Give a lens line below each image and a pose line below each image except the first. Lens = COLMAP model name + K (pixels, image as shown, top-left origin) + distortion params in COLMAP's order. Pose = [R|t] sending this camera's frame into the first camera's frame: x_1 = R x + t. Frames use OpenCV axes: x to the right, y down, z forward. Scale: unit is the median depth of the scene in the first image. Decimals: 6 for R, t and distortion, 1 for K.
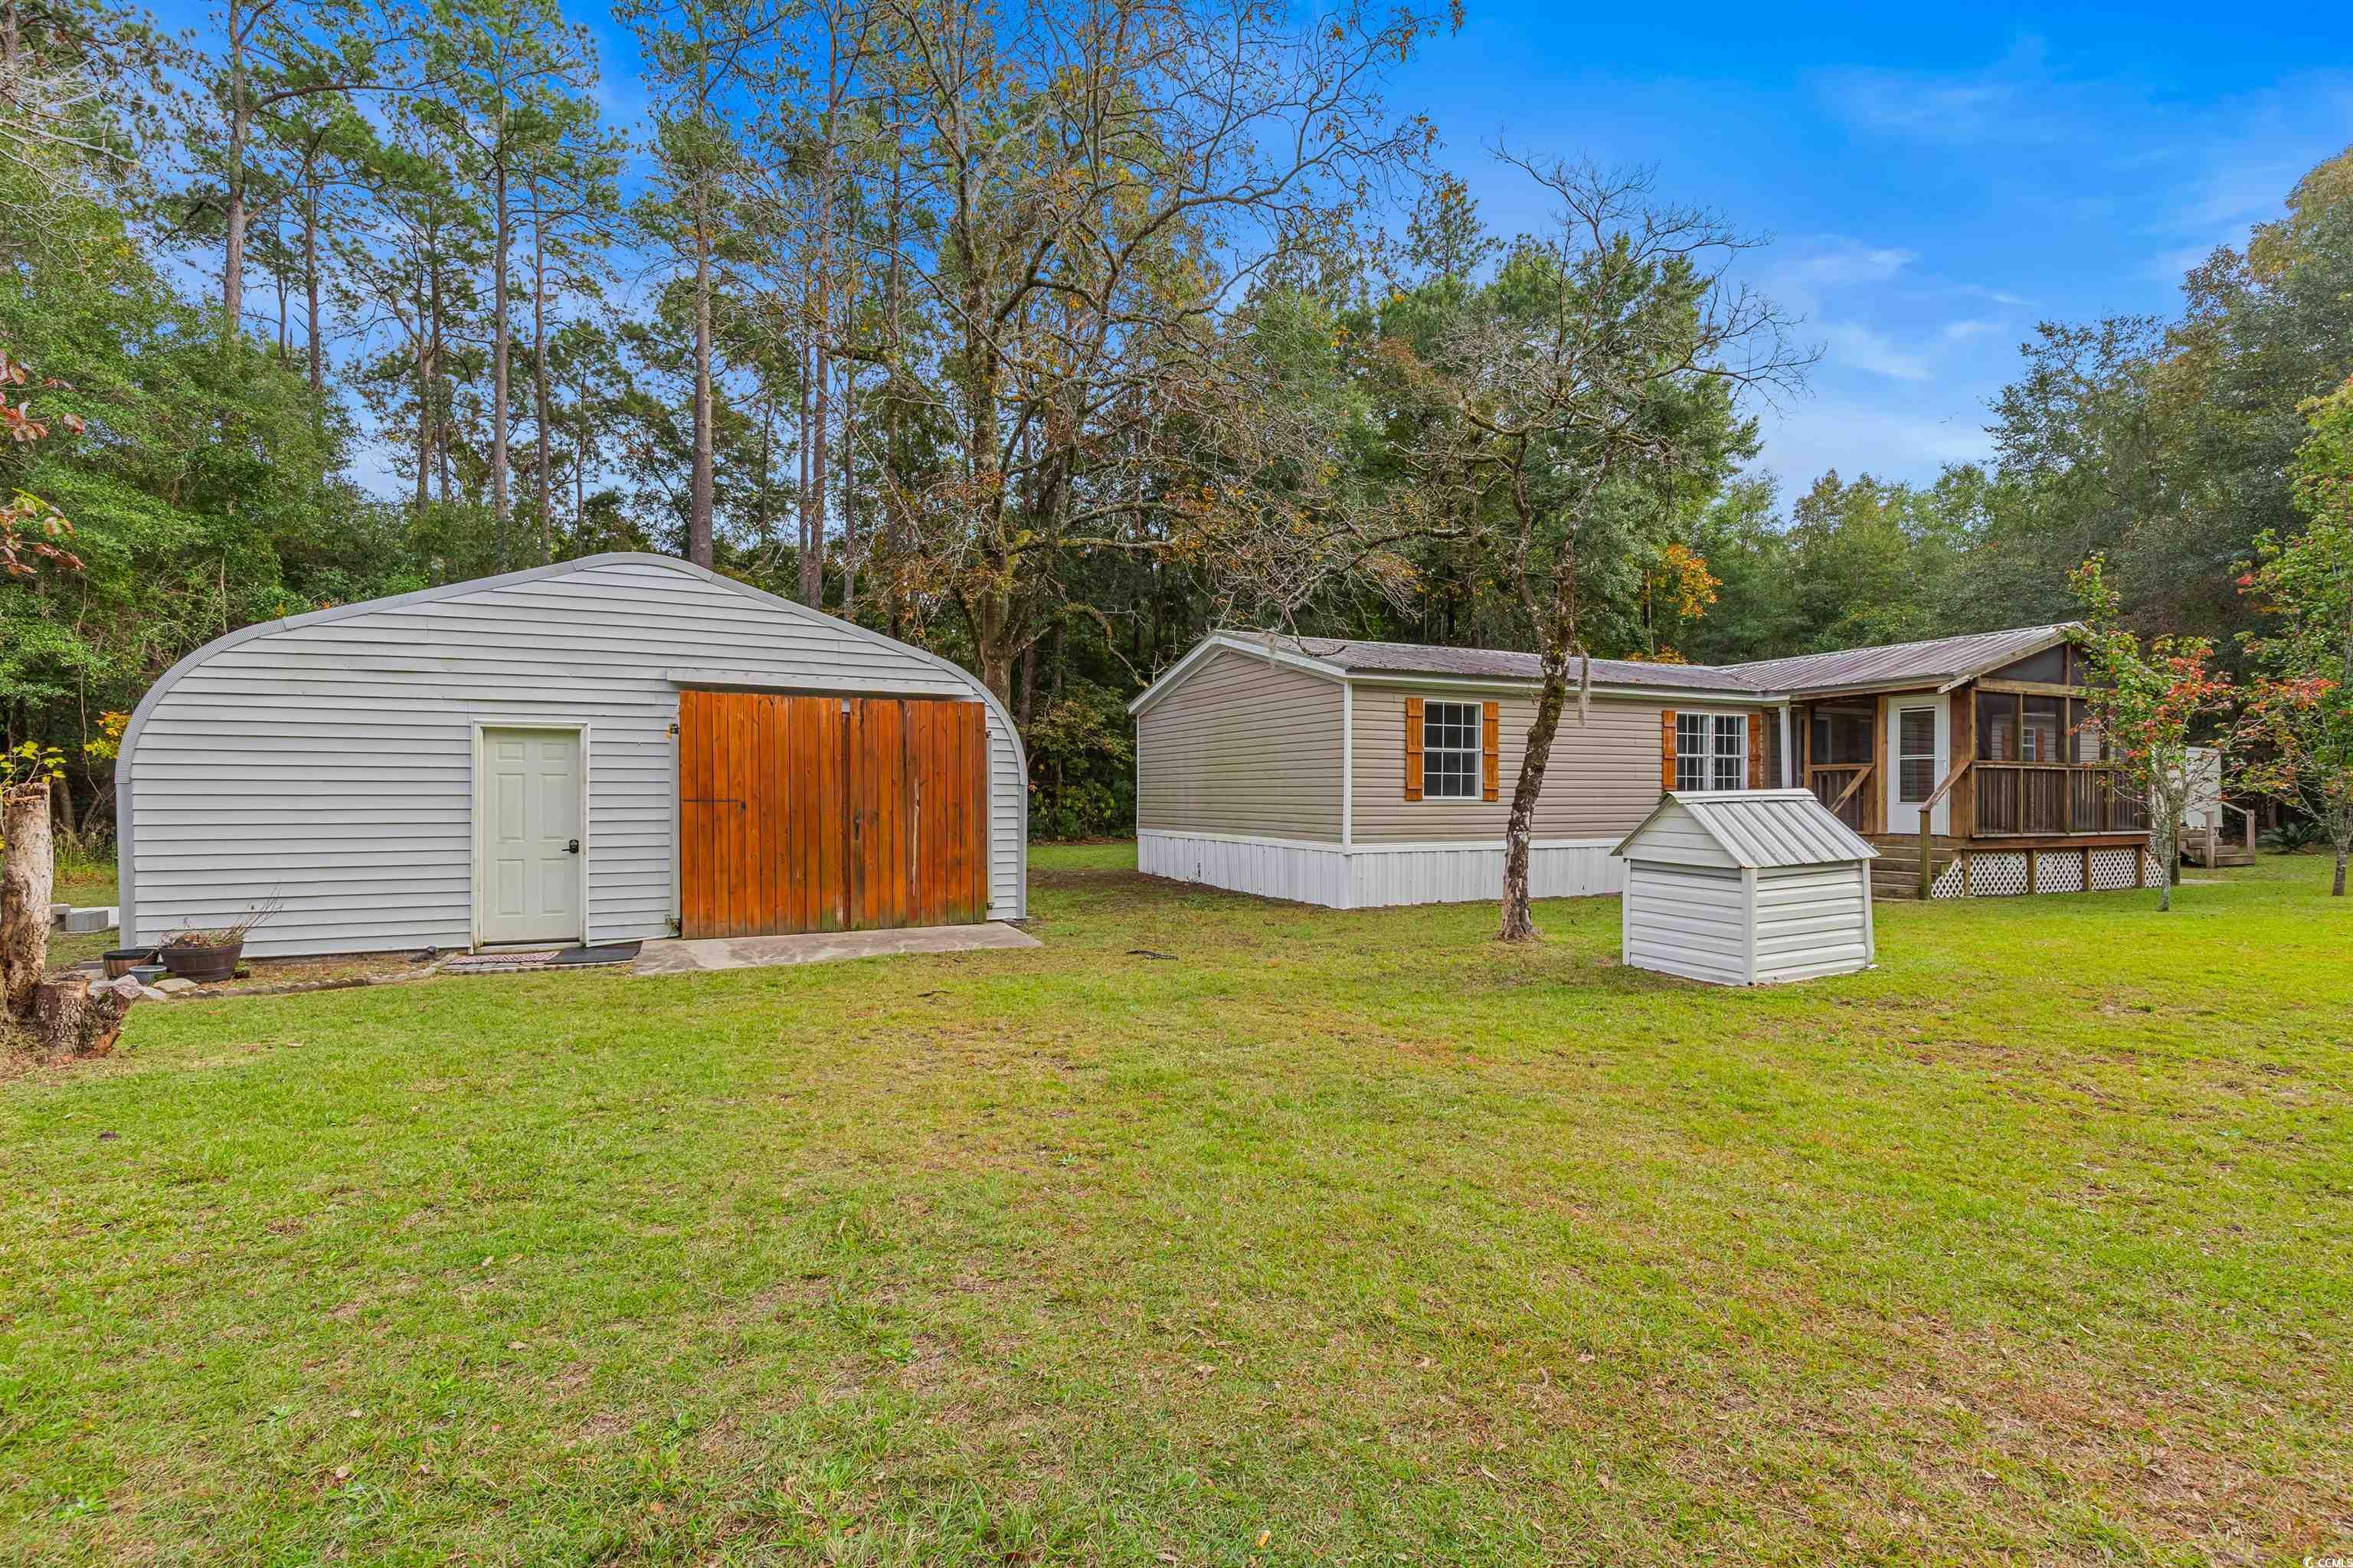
lens RADIAL K [[1073.5, 0, 1179.8], [0, 1073.5, 791.5], [0, 0, 1]] dist [0.008919, 0.000185]
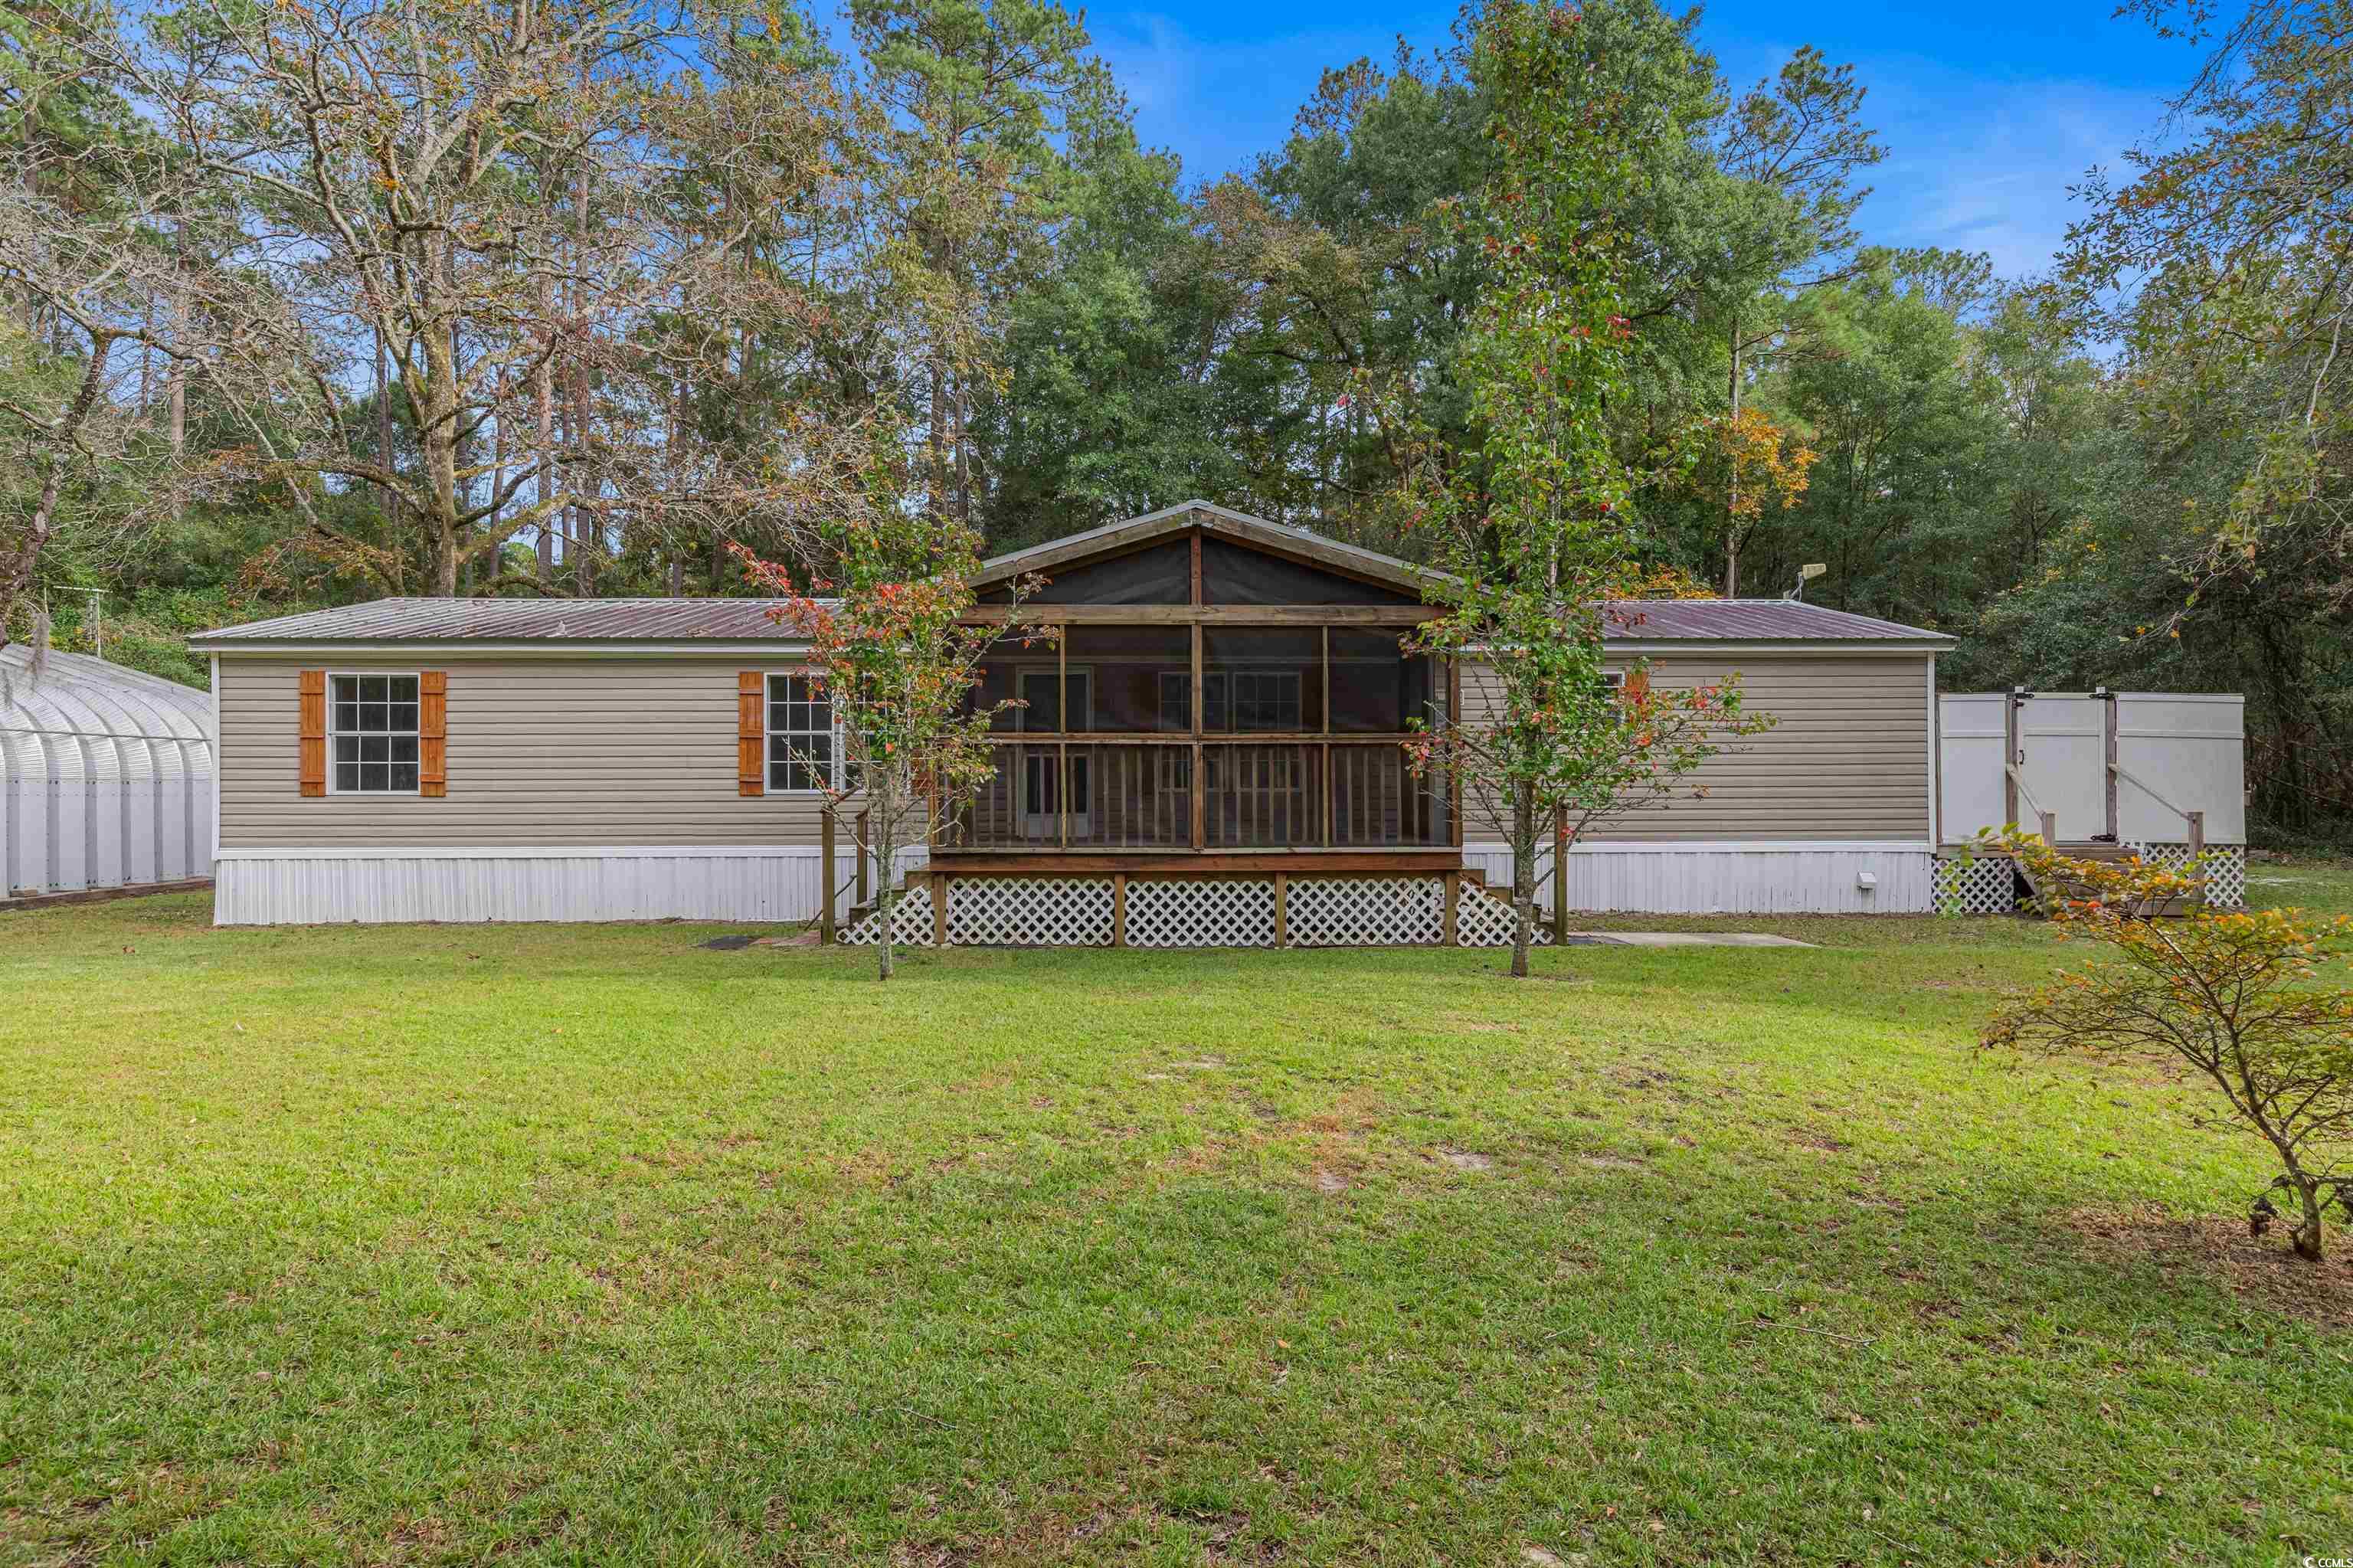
lens RADIAL K [[1098.8, 0, 1181.8], [0, 1098.8, 791.9], [0, 0, 1]] dist [0.000635, -0.000059]
pose [[0.925135, -0.003021, -0.379626, 1.119004], [0.005608, 0.999968, 0.005709, 0.004145], [0.379596, -0.007411, 0.925123, 0.460349]]
